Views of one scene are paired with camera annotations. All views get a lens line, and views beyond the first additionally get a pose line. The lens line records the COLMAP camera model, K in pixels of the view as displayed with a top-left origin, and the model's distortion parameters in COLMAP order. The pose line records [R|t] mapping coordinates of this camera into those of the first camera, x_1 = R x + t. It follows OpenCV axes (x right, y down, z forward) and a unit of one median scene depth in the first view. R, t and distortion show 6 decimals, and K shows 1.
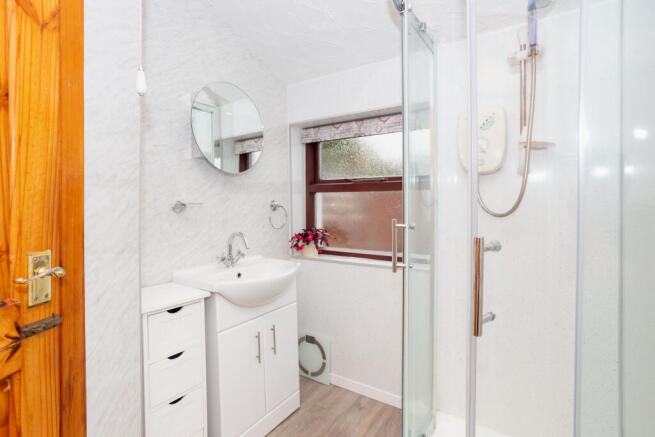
lens RADIAL K [[338.4, 0, 327.7], [0, 338.4, 221.7], [0, 0, 1]] dist [0.000491, 0.001183]
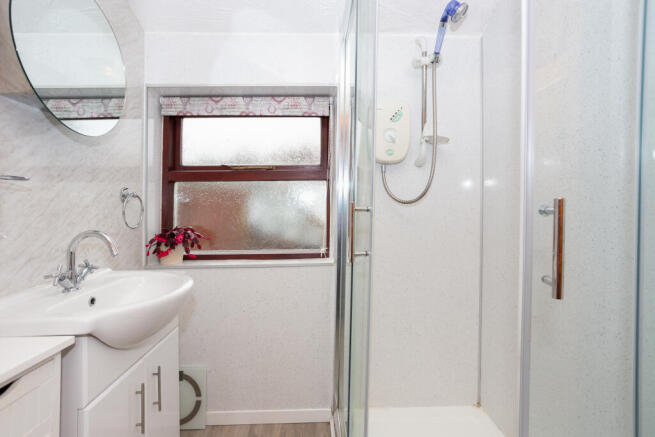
lens RADIAL K [[328.0, 0, 326.2], [0, 328.0, 212.8], [0, 0, 1]] dist [-0.043865, 0.037689]
pose [[0.803165, -0.009224, 0.595685, -0.222063], [0.041312, 0.998336, -0.040243, 0.032181], [-0.594322, 0.056931, 0.802209, 0.221634]]
